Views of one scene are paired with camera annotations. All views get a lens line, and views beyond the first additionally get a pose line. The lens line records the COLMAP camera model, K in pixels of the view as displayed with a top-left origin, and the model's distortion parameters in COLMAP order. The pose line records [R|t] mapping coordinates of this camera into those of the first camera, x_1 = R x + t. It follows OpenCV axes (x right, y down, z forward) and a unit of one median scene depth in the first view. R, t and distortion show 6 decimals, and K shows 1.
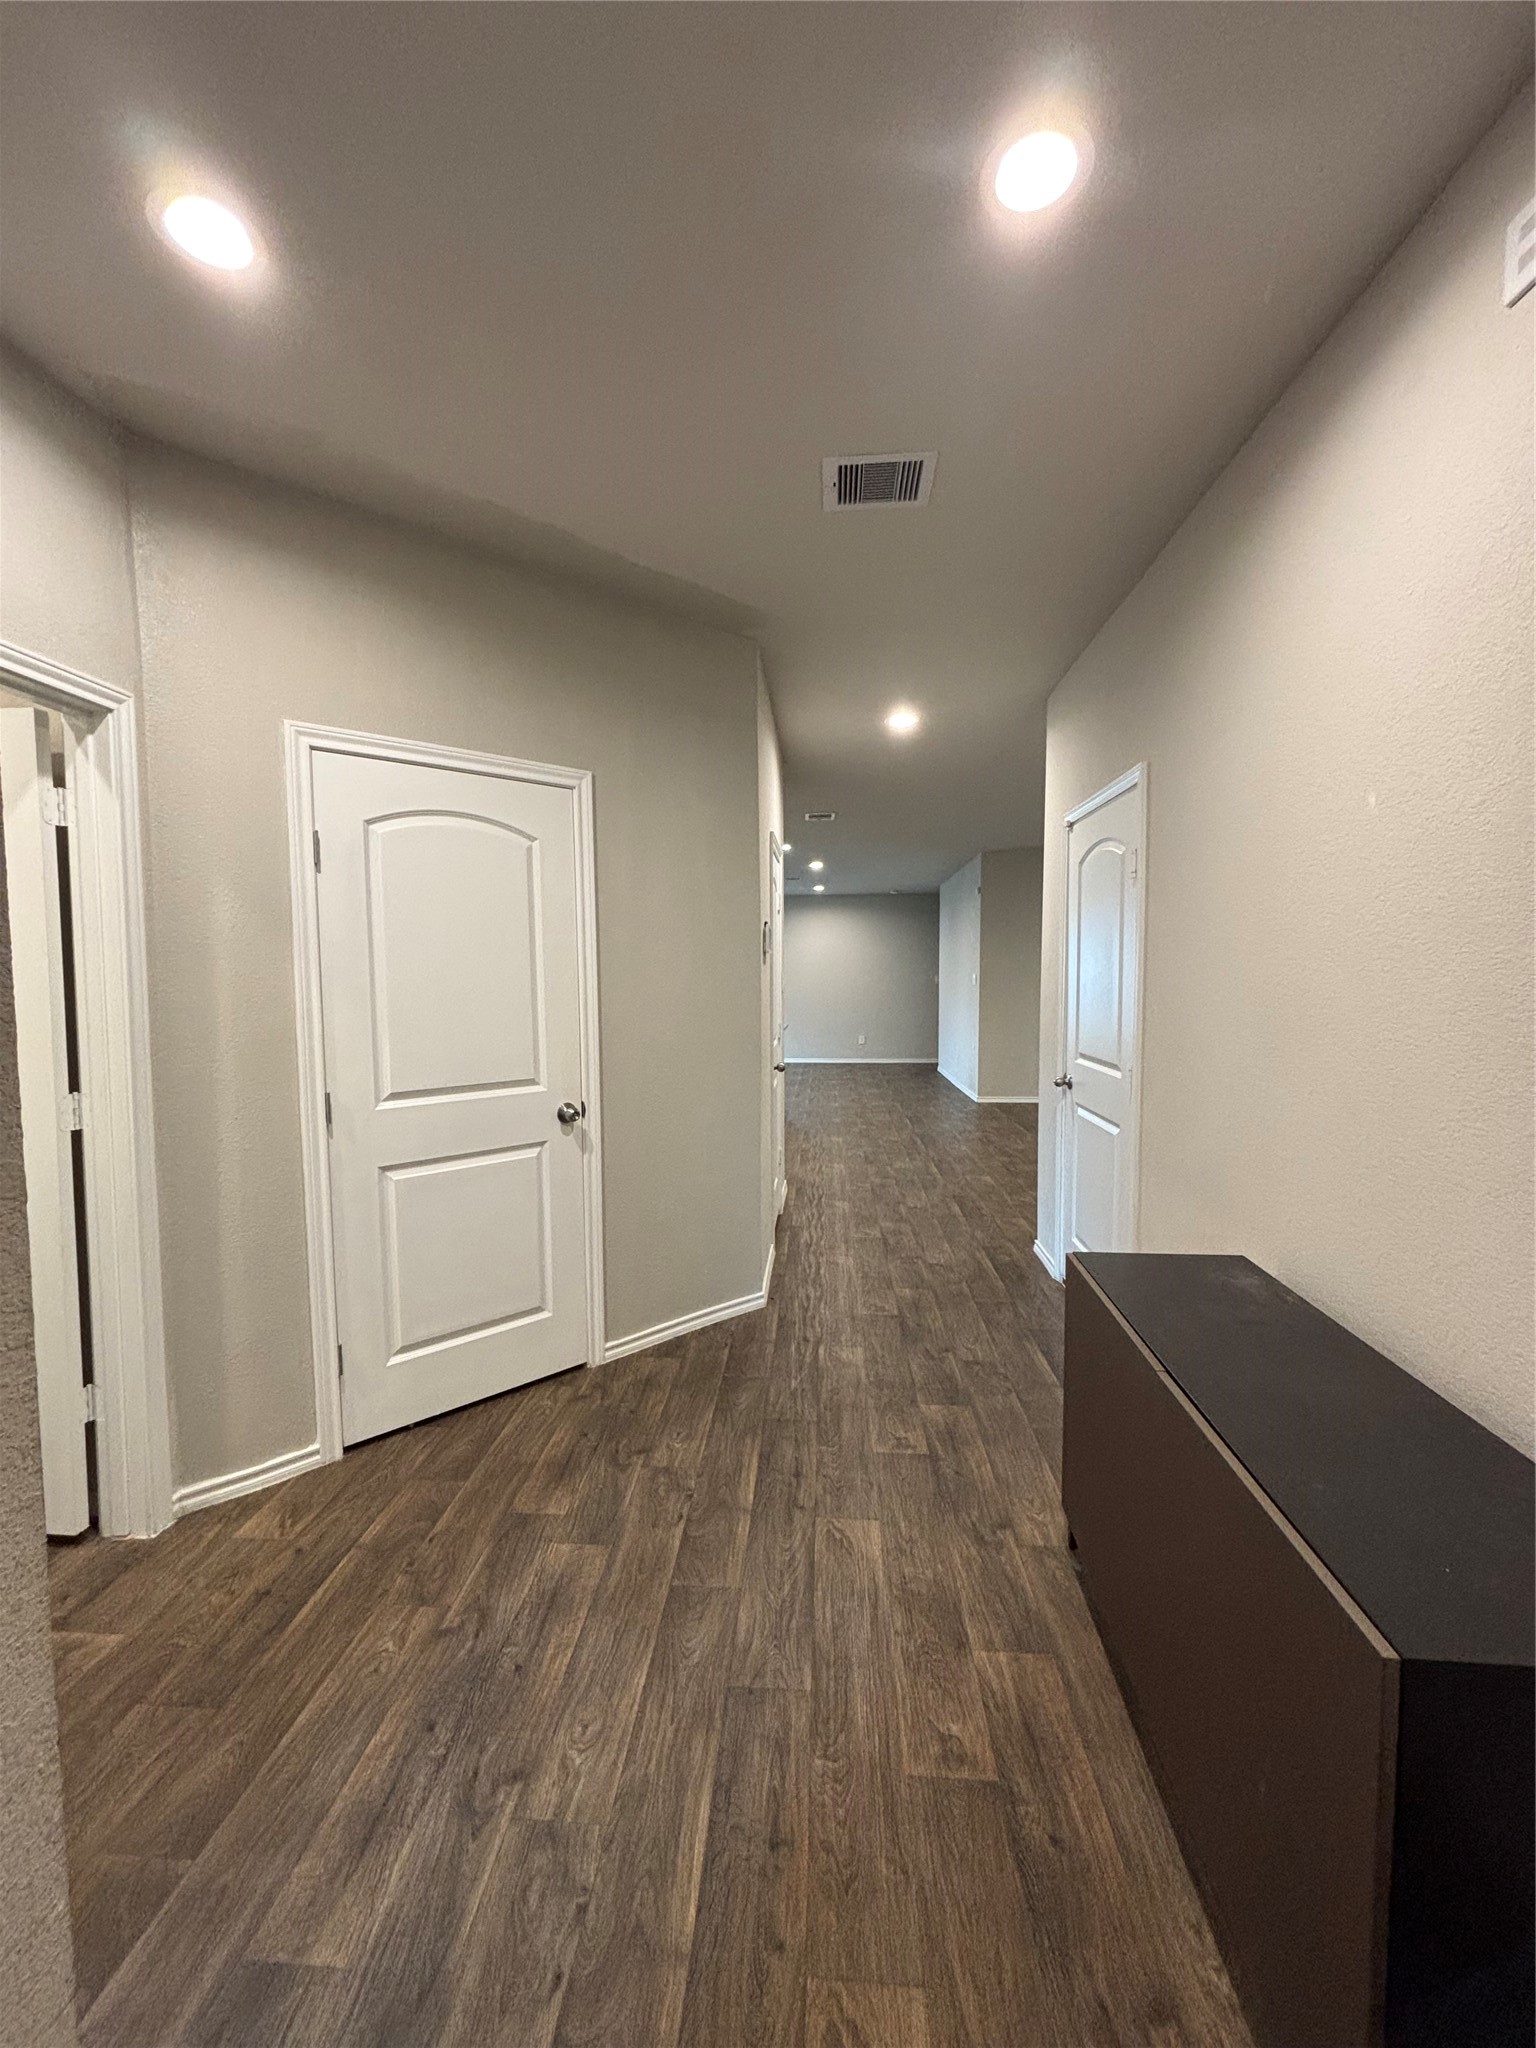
lens RADIAL K [[818.9, 0, 768.3], [0, 818.9, 1022.1], [0, 0, 1]] dist [-0.003435, 0.000829]
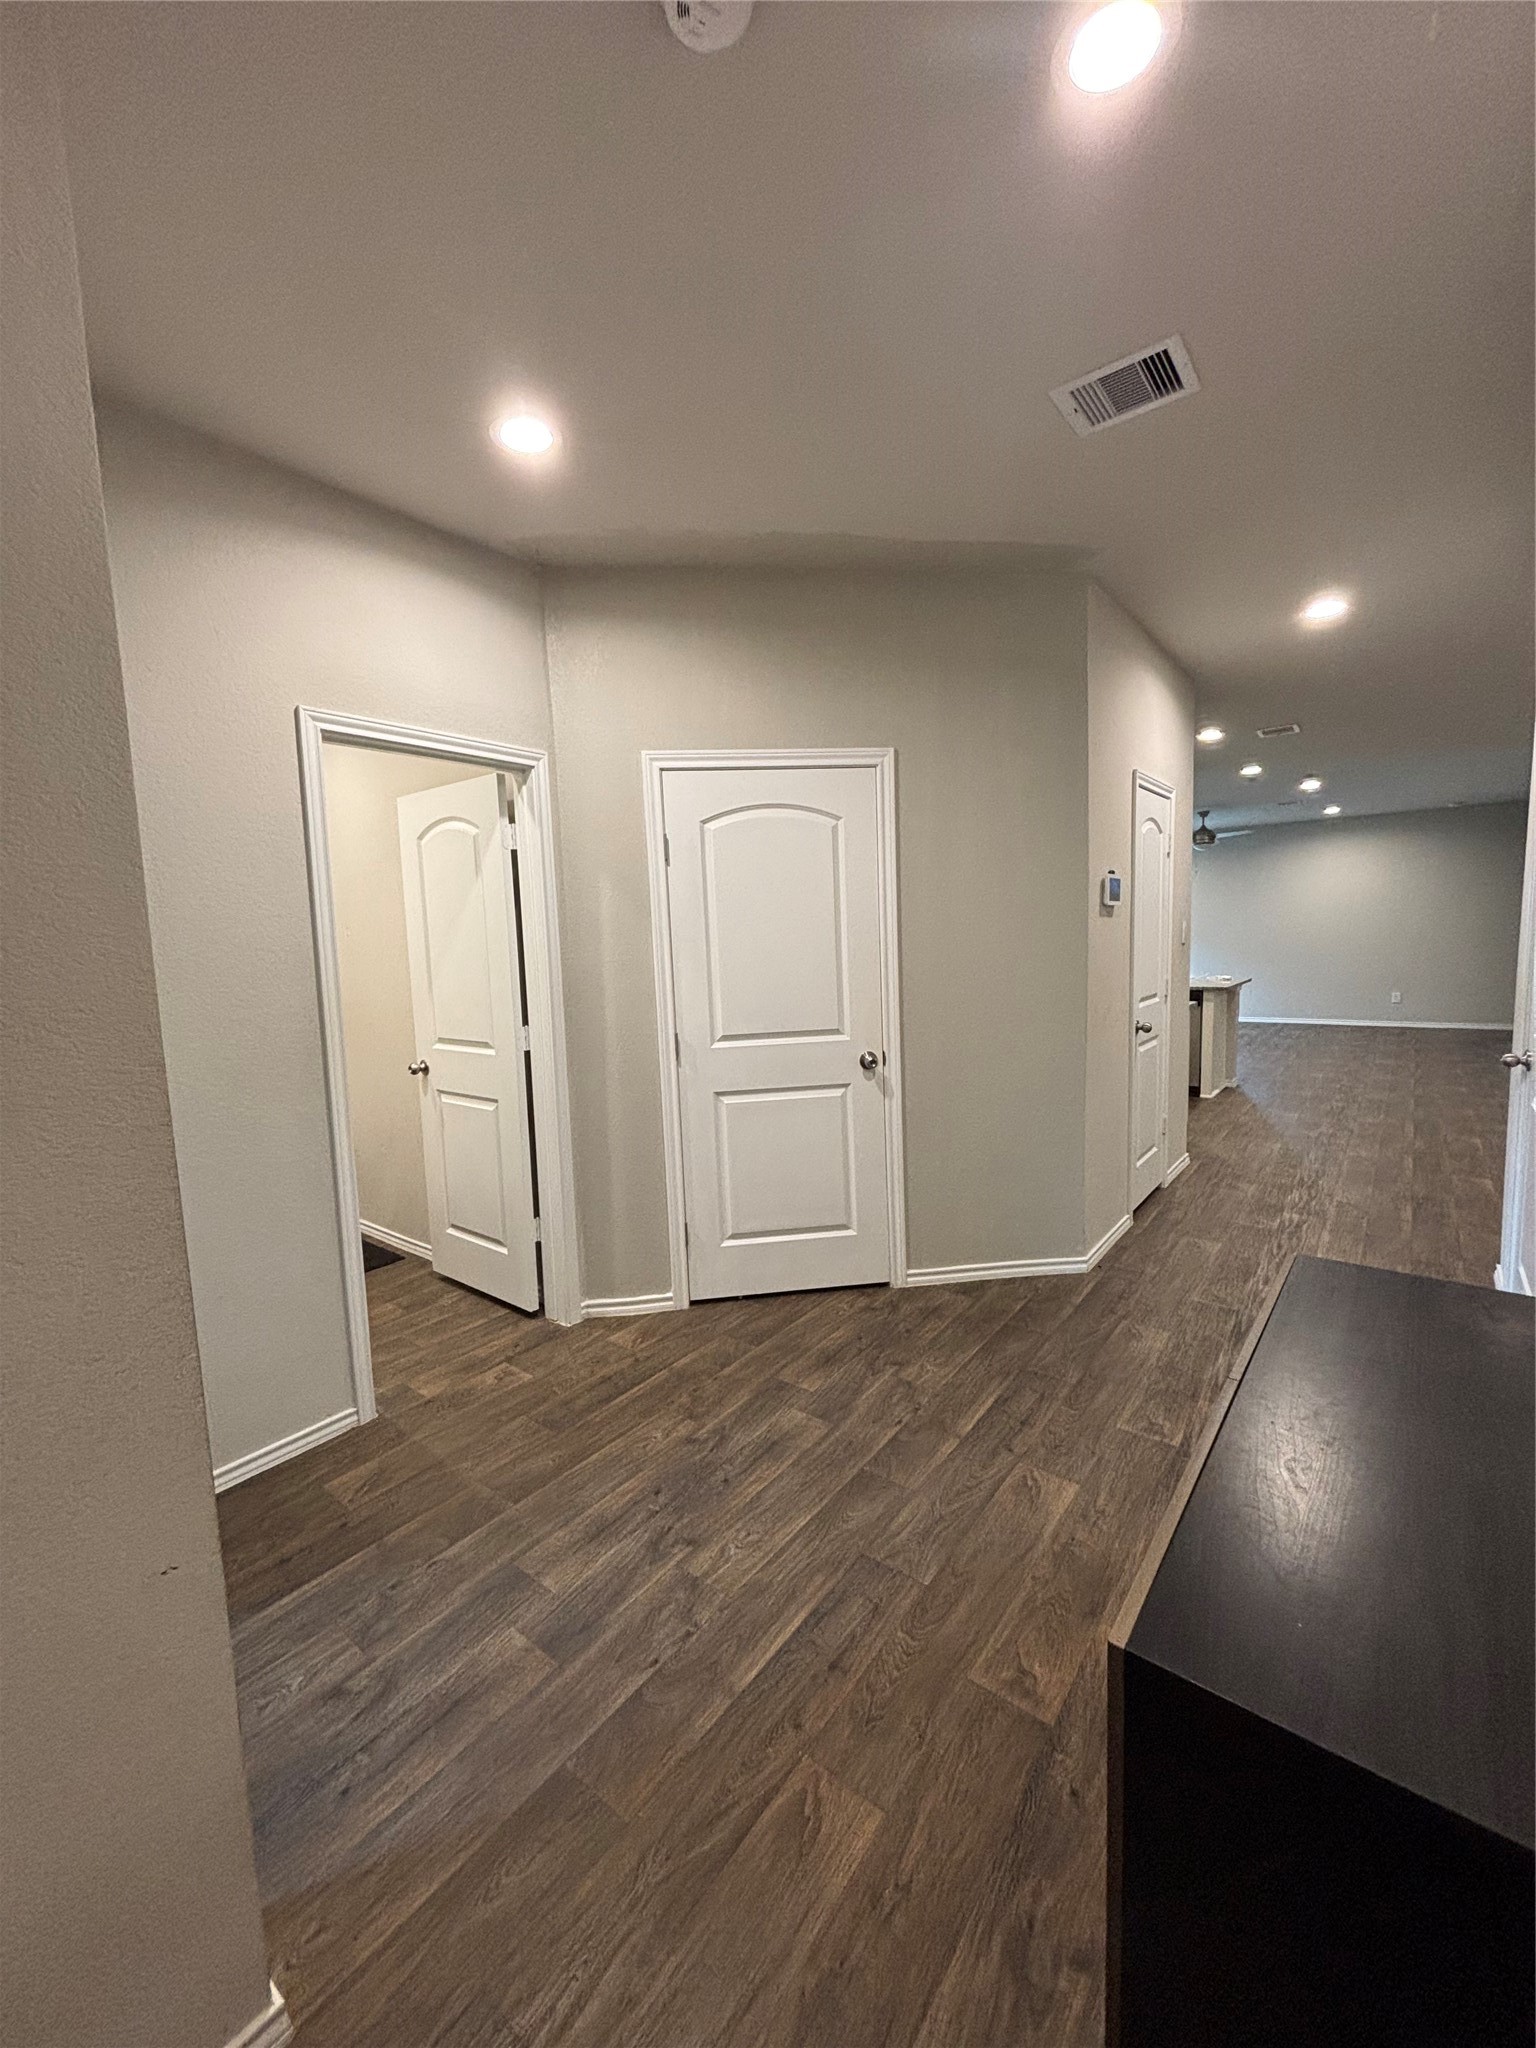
lens RADIAL K [[822.8, 0, 774.7], [0, 822.8, 1020.2], [0, 0, 1]] dist [0.000259, 0.000193]
pose [[0.833143, 0.035224, -0.551935, 0.335159], [-0.002349, 0.998186, 0.060159, -0.014773], [0.553052, -0.048825, 0.831715, -0.010403]]
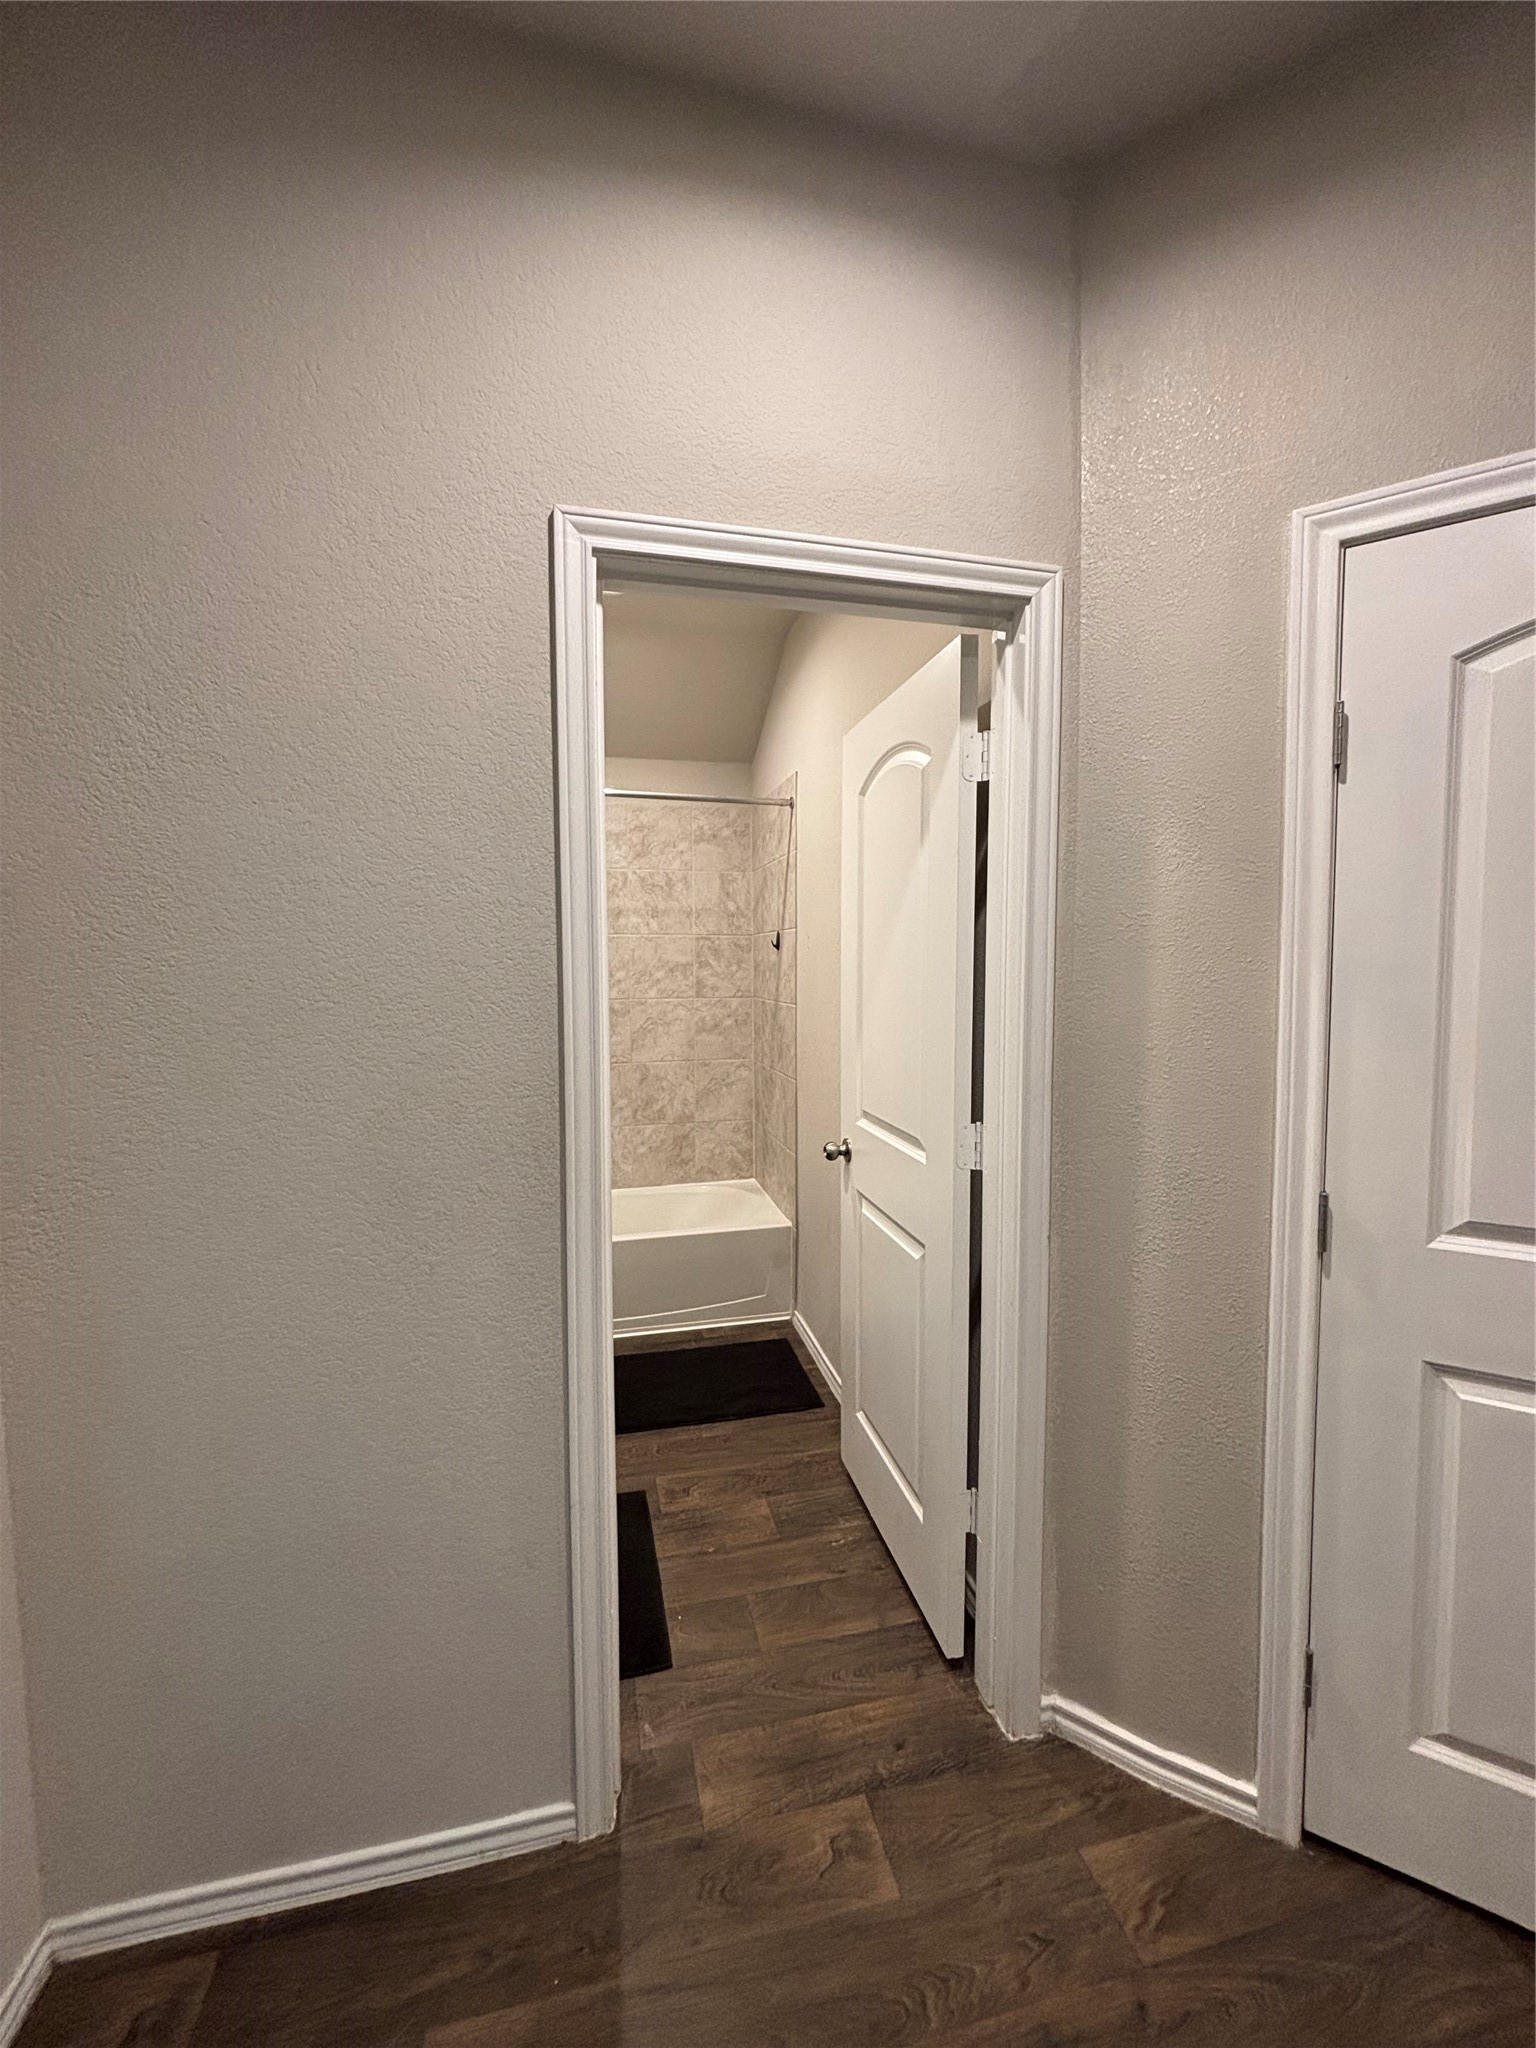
lens RADIAL K [[822.8, 0, 774.7], [0, 822.8, 1020.2], [0, 0, 1]] dist [0.000259, 0.000193]
pose [[0.298363, 0.070770, -0.951825, -0.143799], [-0.050232, 0.997030, 0.058385, -0.042894], [0.953130, 0.030392, 0.301031, 0.508214]]
